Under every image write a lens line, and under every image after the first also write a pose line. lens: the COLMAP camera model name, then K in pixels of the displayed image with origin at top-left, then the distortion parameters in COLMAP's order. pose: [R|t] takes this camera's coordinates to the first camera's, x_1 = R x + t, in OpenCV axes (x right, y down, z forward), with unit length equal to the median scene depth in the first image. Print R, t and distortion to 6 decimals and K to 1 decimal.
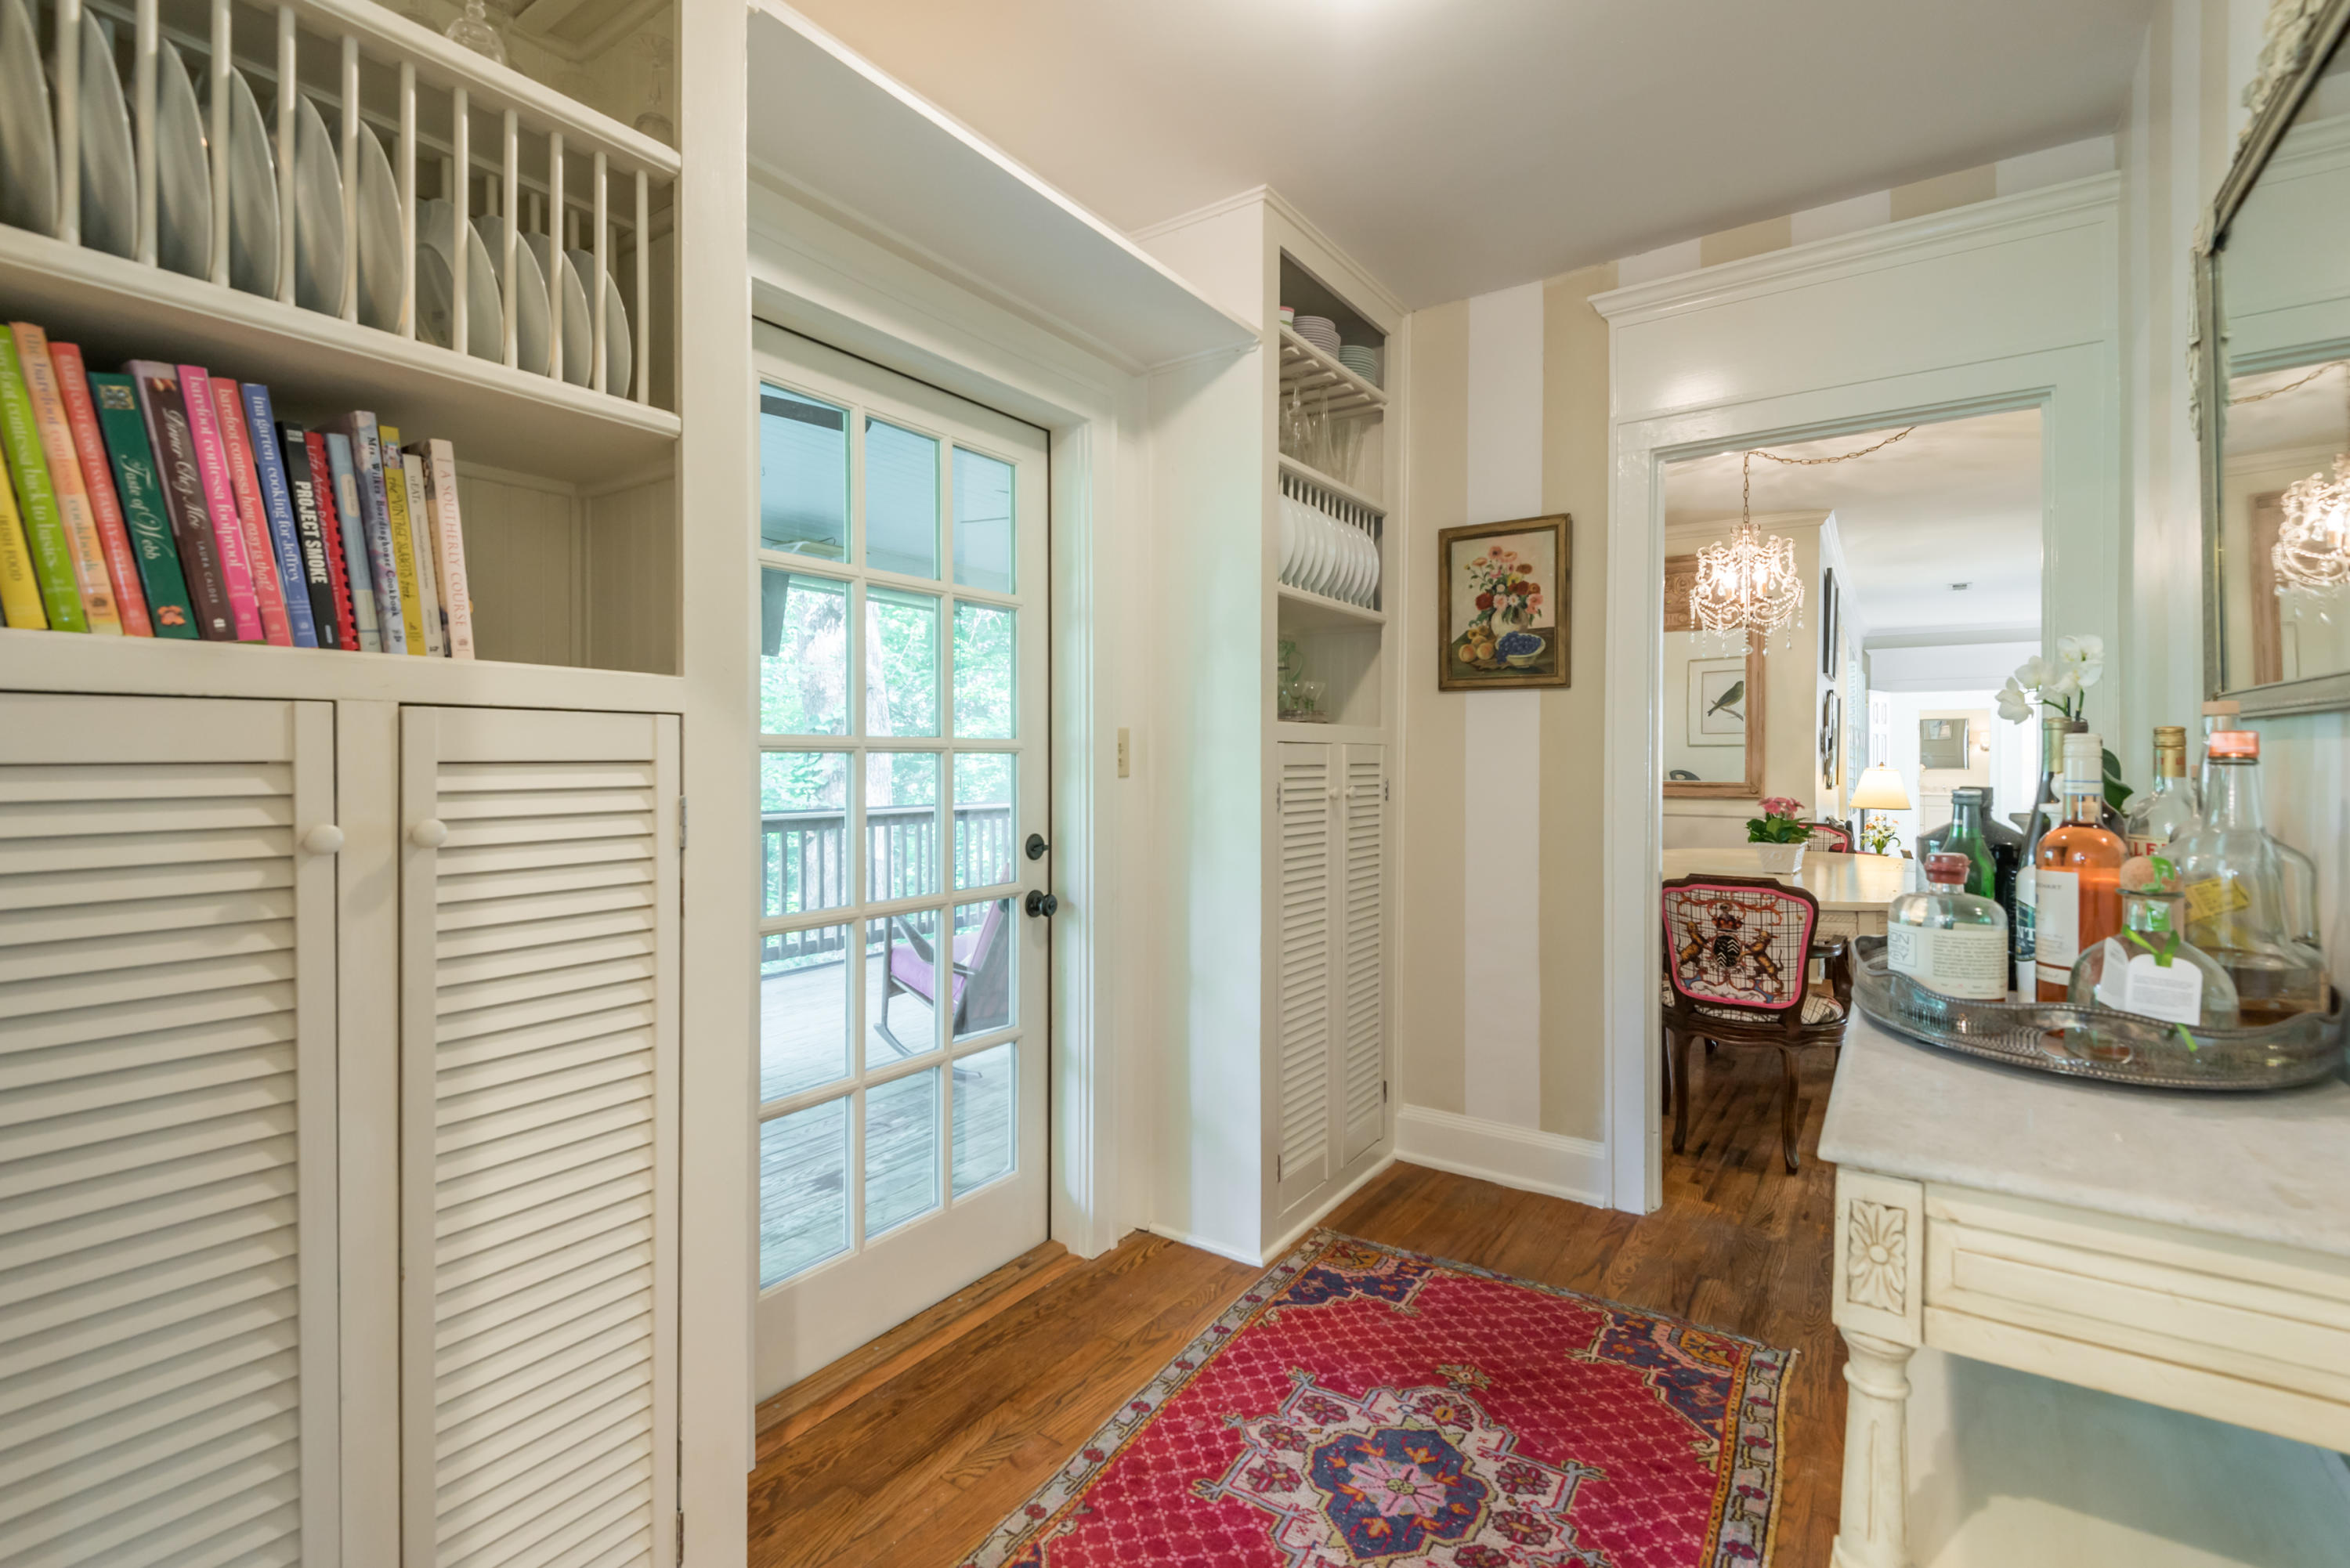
lens RADIAL K [[1068.3, 0, 1169.3], [0, 1068.3, 765.8], [0, 0, 1]] dist [0.023566, -0.010631]
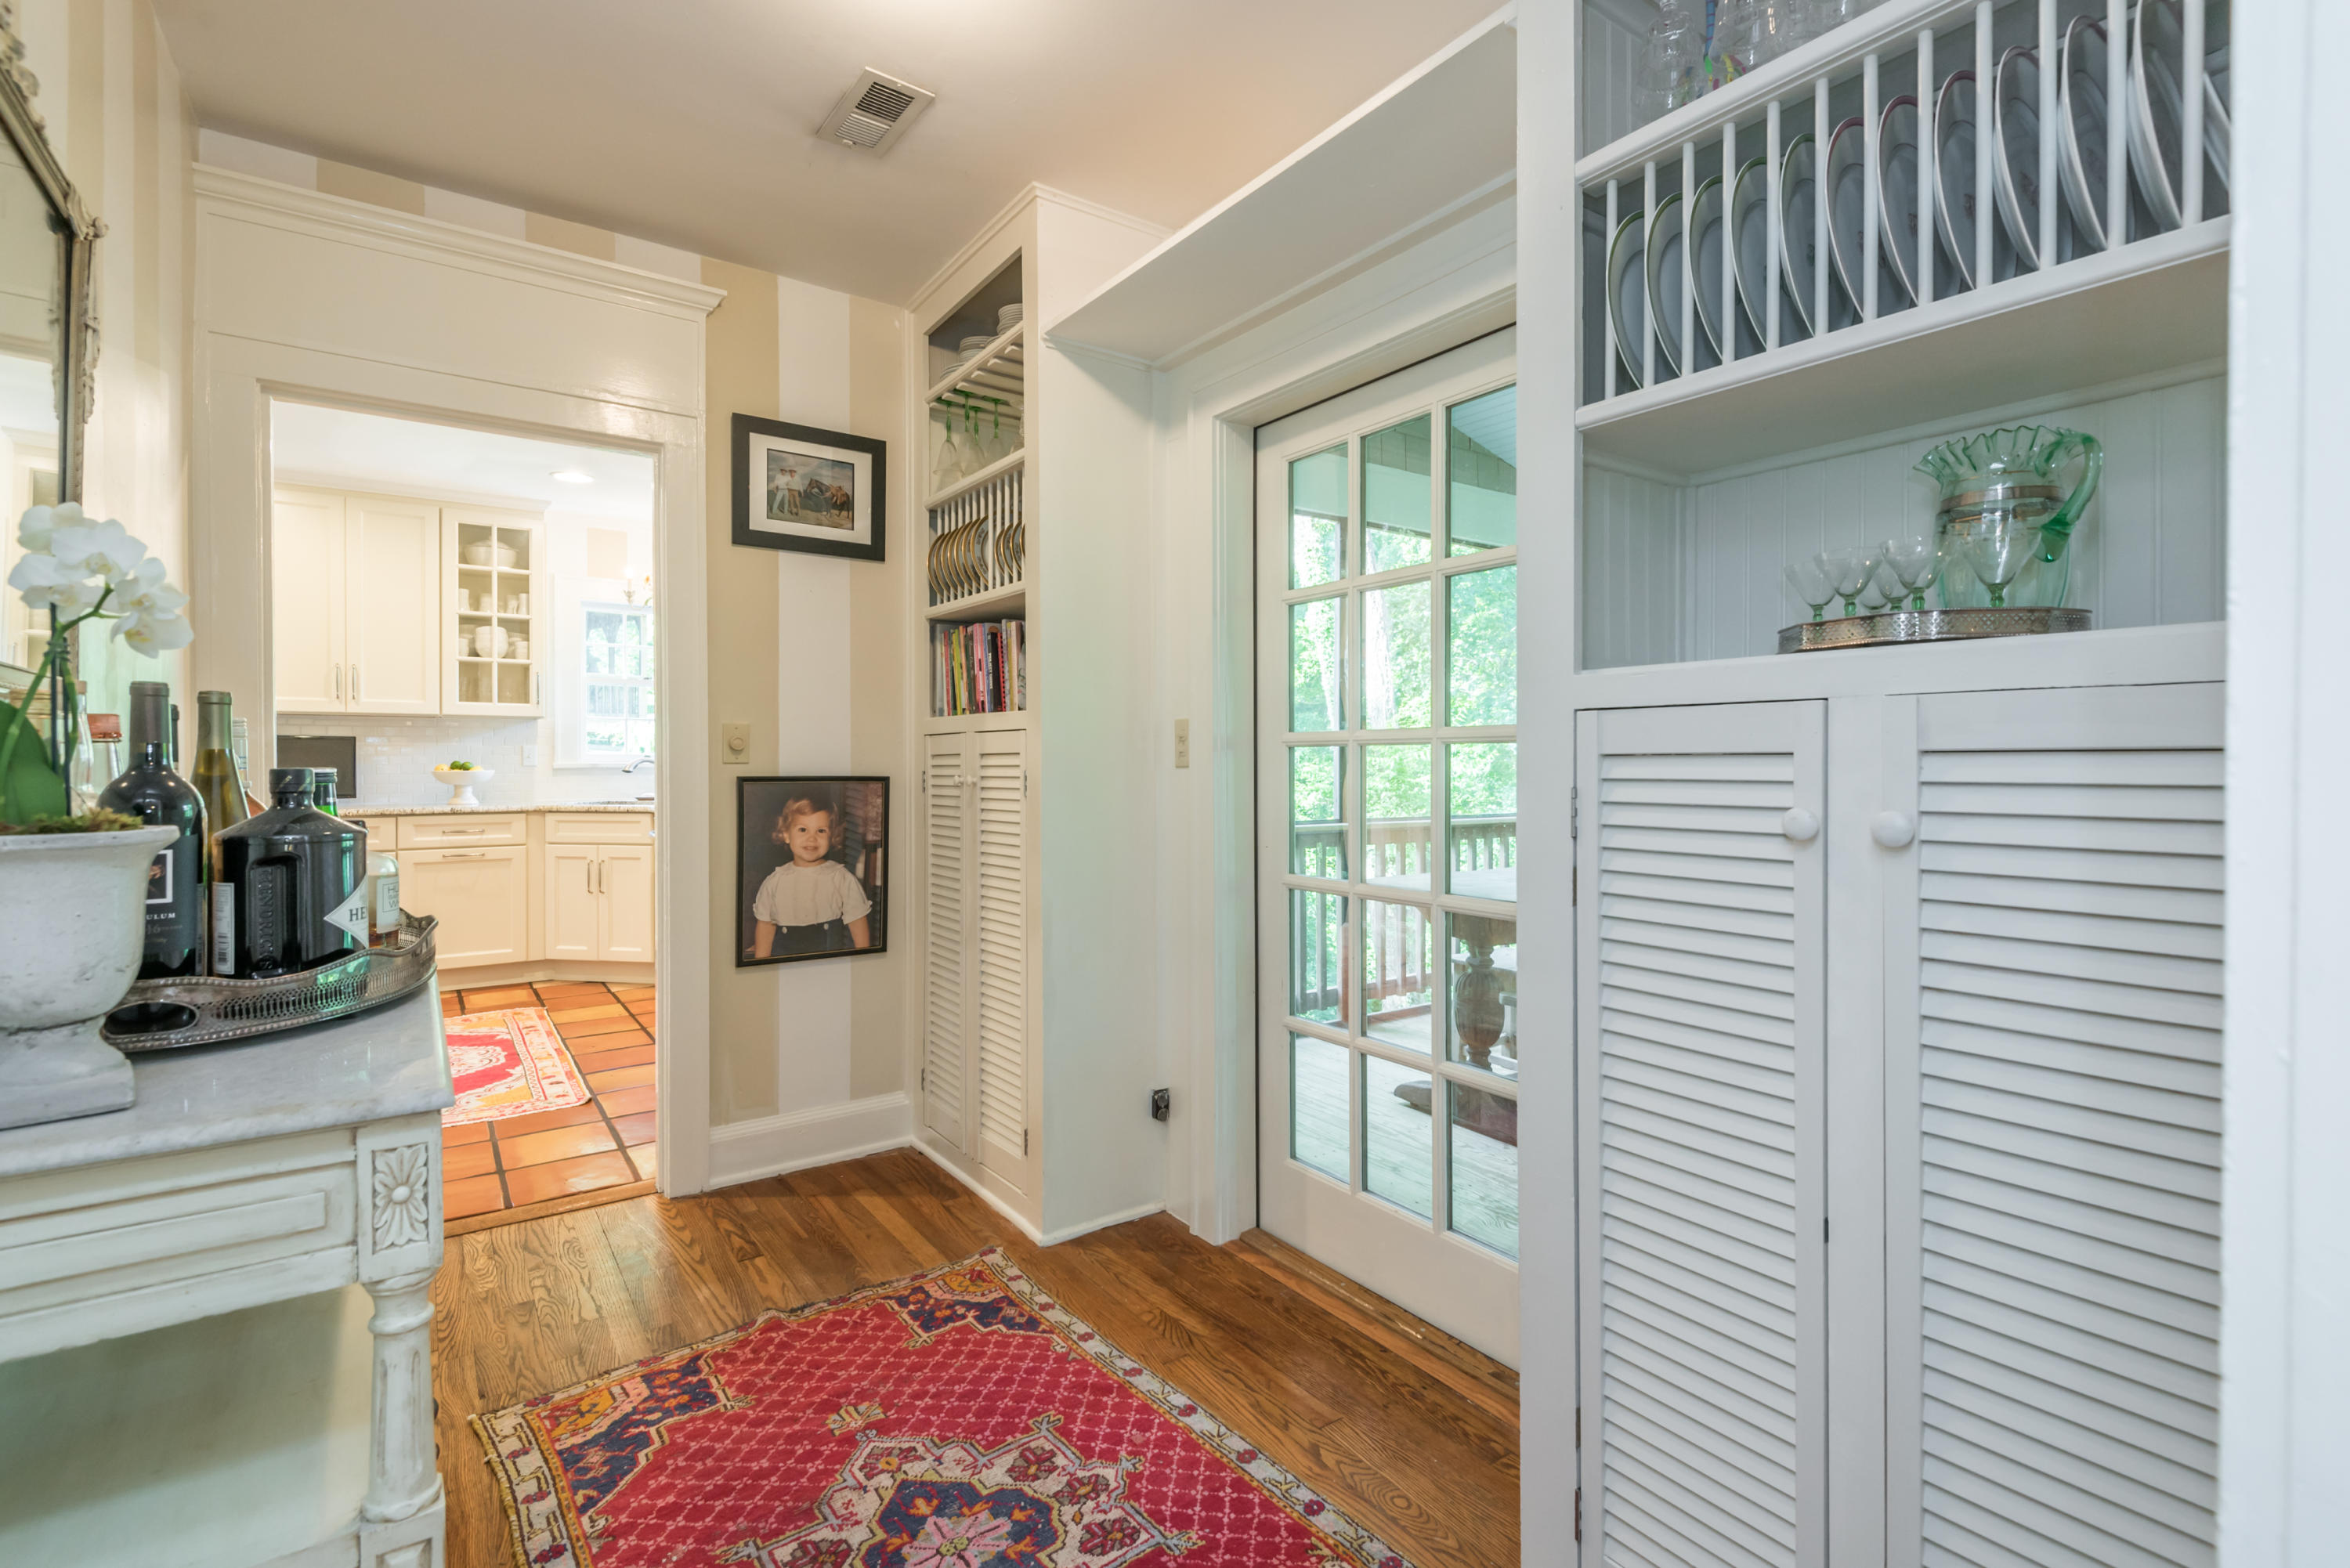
lens RADIAL K [[1068.3, 0, 1176.9], [0, 1068.3, 765.9], [0, 0, 1]] dist [0.023566, -0.010631]
pose [[-0.341029, 0.003725, -0.940045, 0.787878], [-0.005411, 0.999968, 0.005926, 0.003129], [0.940037, 0.007108, -0.340998, 1.163033]]
